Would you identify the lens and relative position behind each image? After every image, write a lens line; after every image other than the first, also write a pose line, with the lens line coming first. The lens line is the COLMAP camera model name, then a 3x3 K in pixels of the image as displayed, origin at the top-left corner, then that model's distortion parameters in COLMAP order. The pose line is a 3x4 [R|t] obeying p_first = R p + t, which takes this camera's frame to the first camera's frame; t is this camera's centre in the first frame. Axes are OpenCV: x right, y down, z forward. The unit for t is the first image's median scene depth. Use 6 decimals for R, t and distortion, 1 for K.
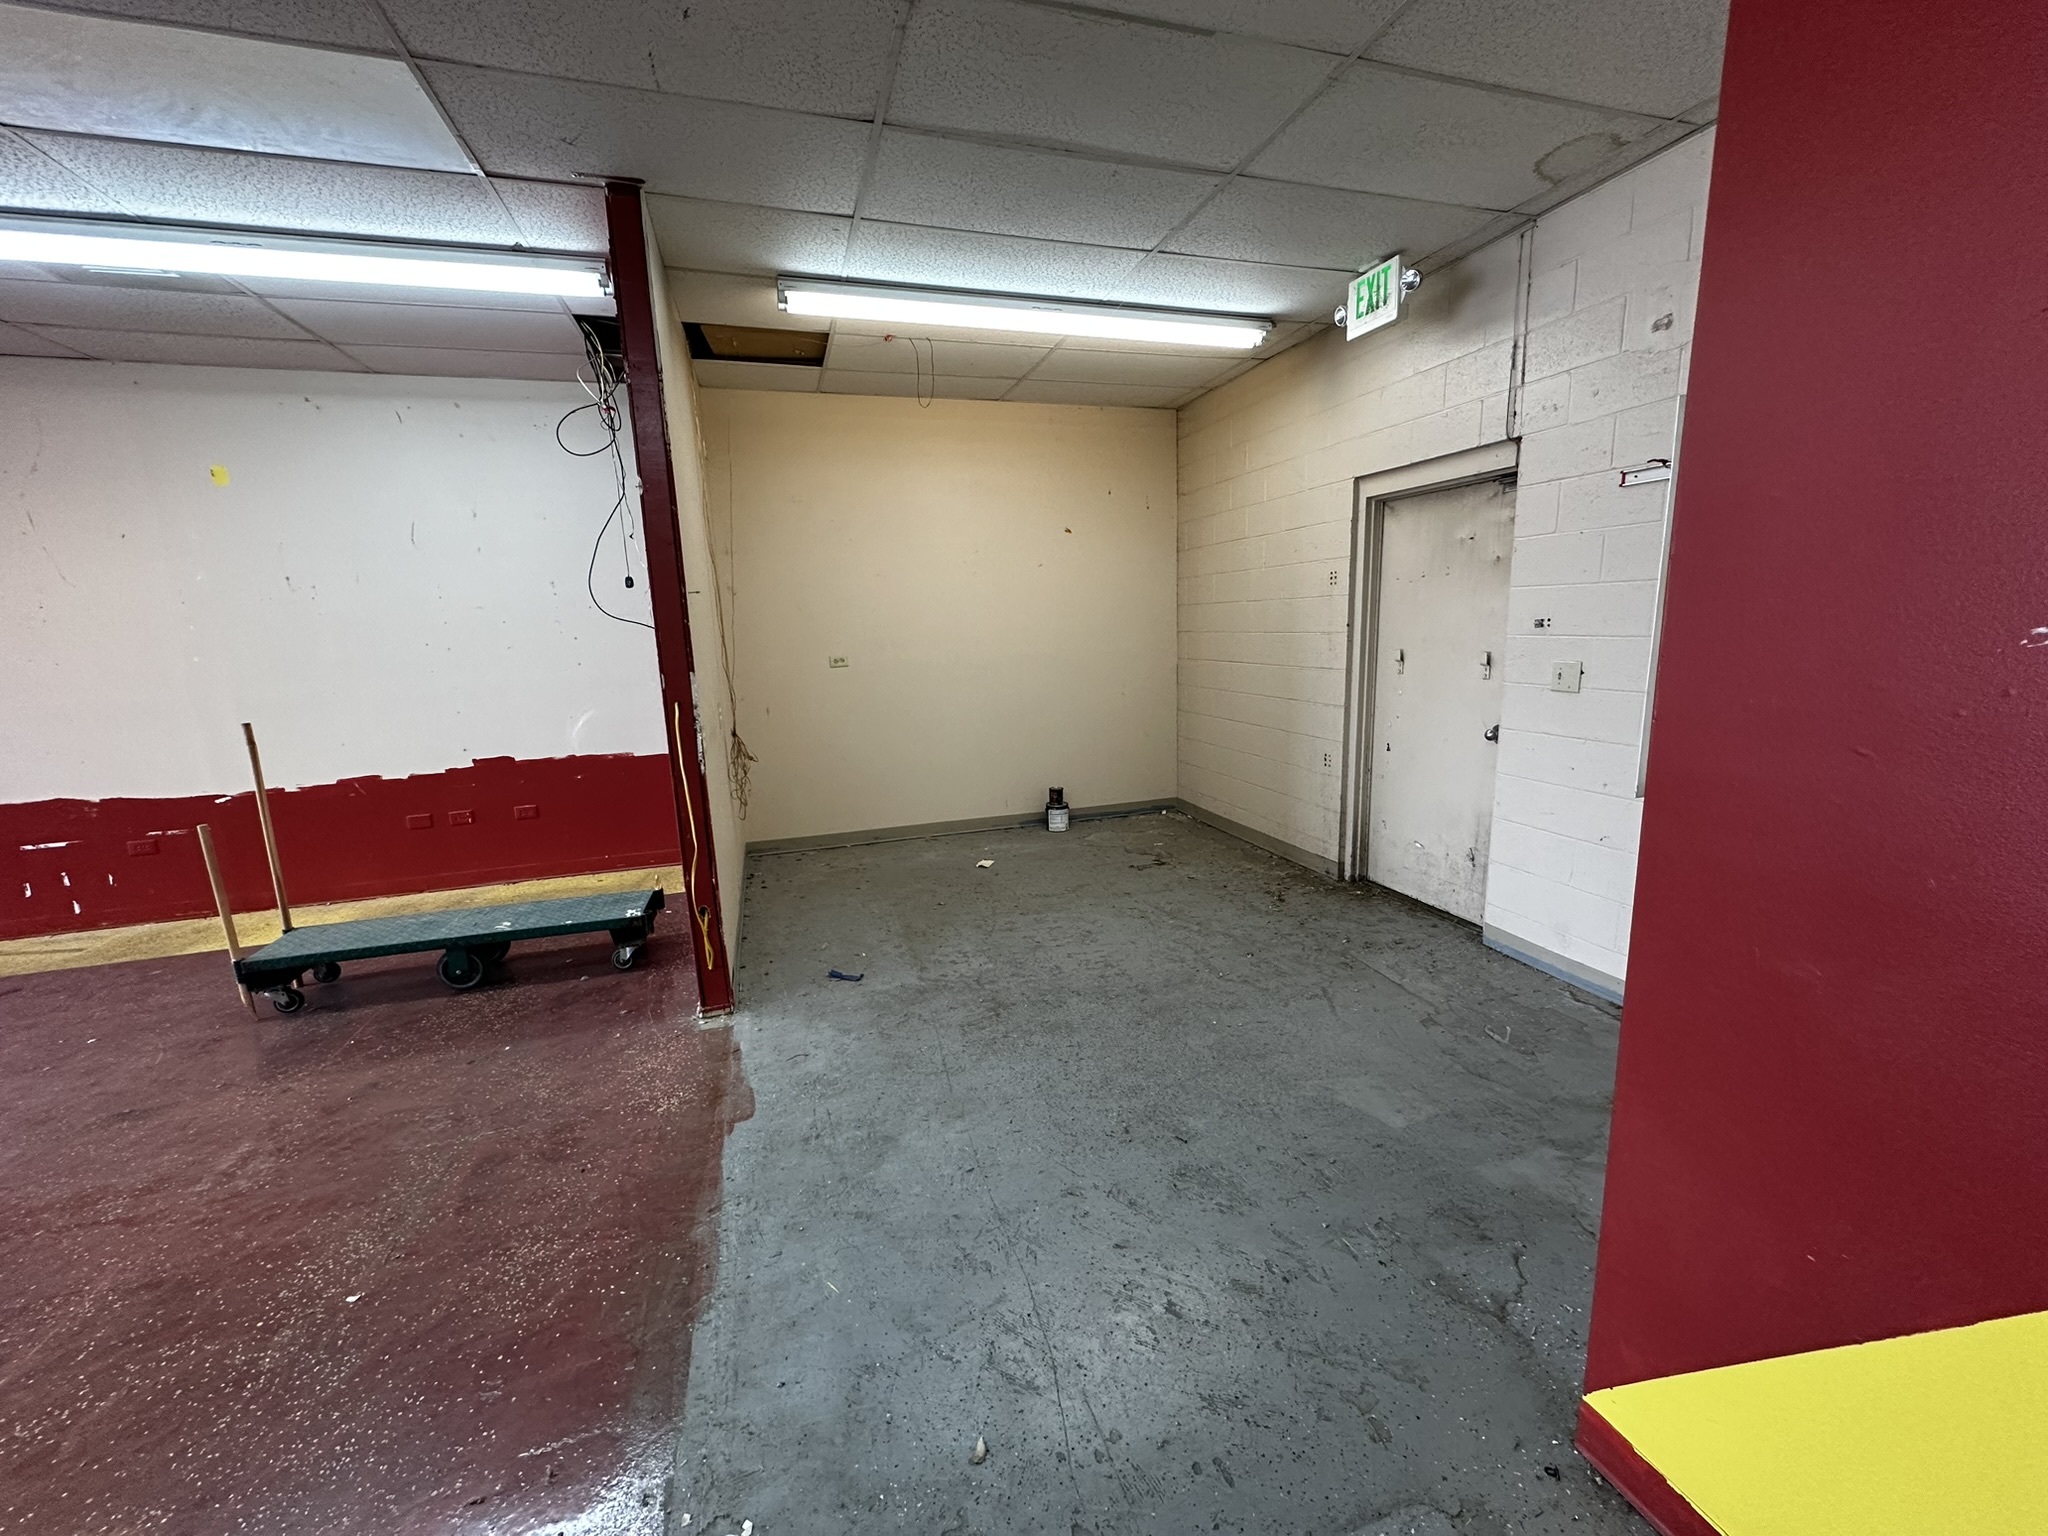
lens RADIAL K [[811.8, 0, 1024.0], [0, 811.8, 768.0], [0, 0, 1]] dist [0.000372, -0.000113]
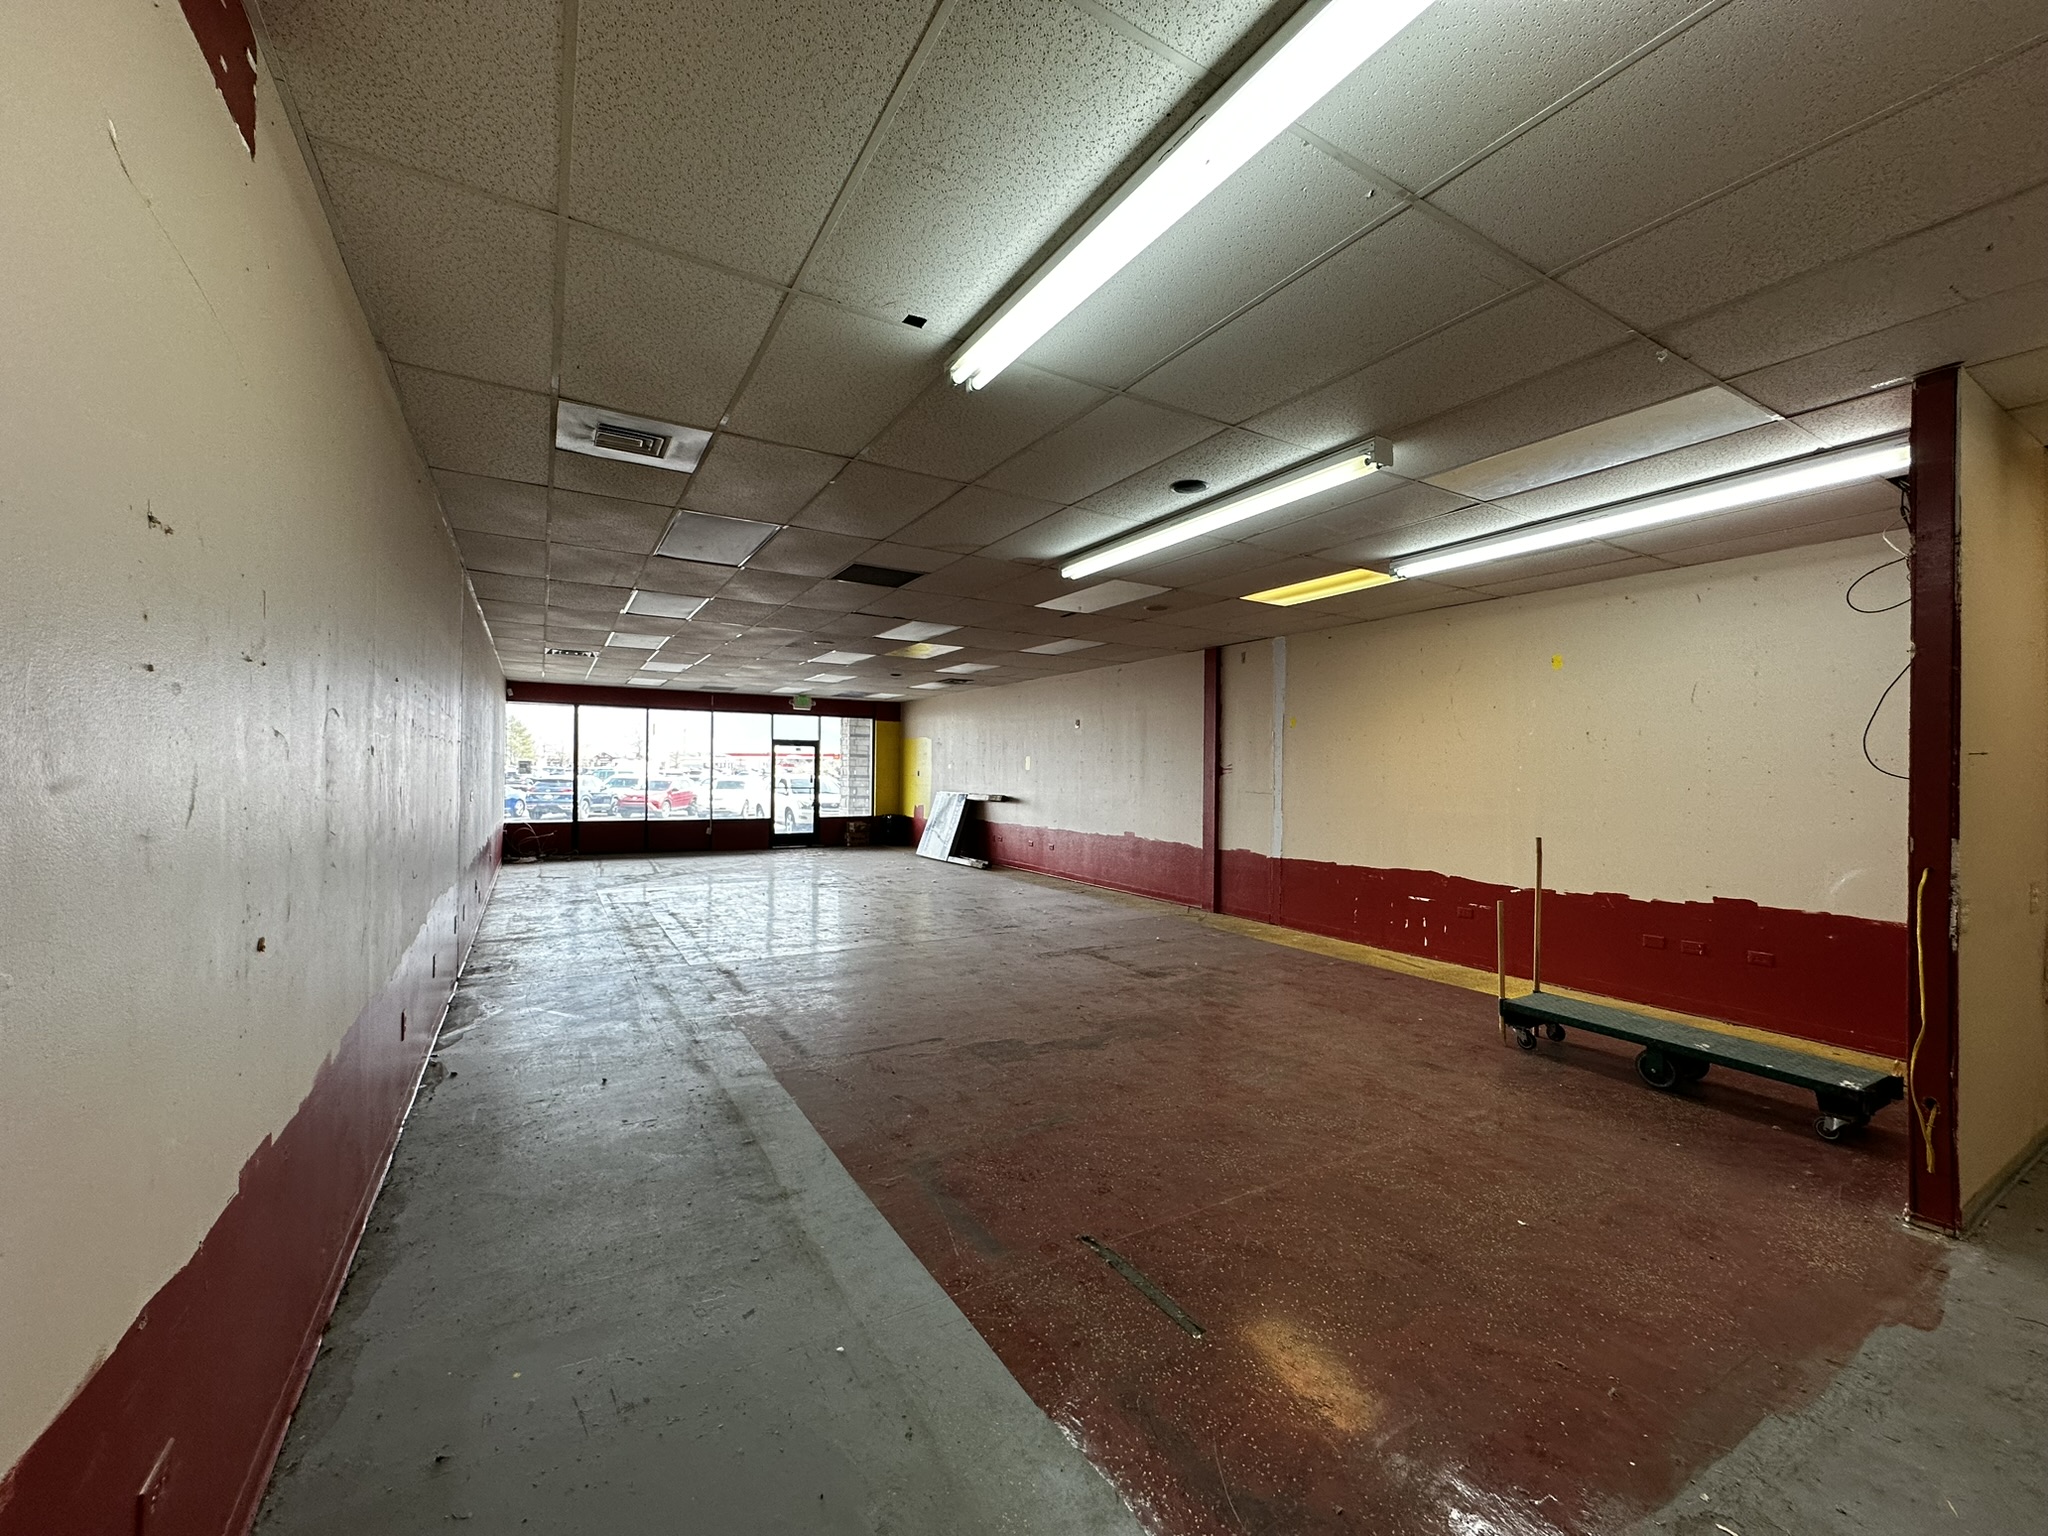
lens RADIAL K [[811.8, 0, 1024.0], [0, 811.8, 768.0], [0, 0, 1]] dist [0.000372, -0.000113]
pose [[0.226915, 0.033516, -0.973338, 0.218236], [-0.193891, 0.980957, -0.011423, 0.016740], [0.954419, 0.191313, 0.229092, -0.209088]]
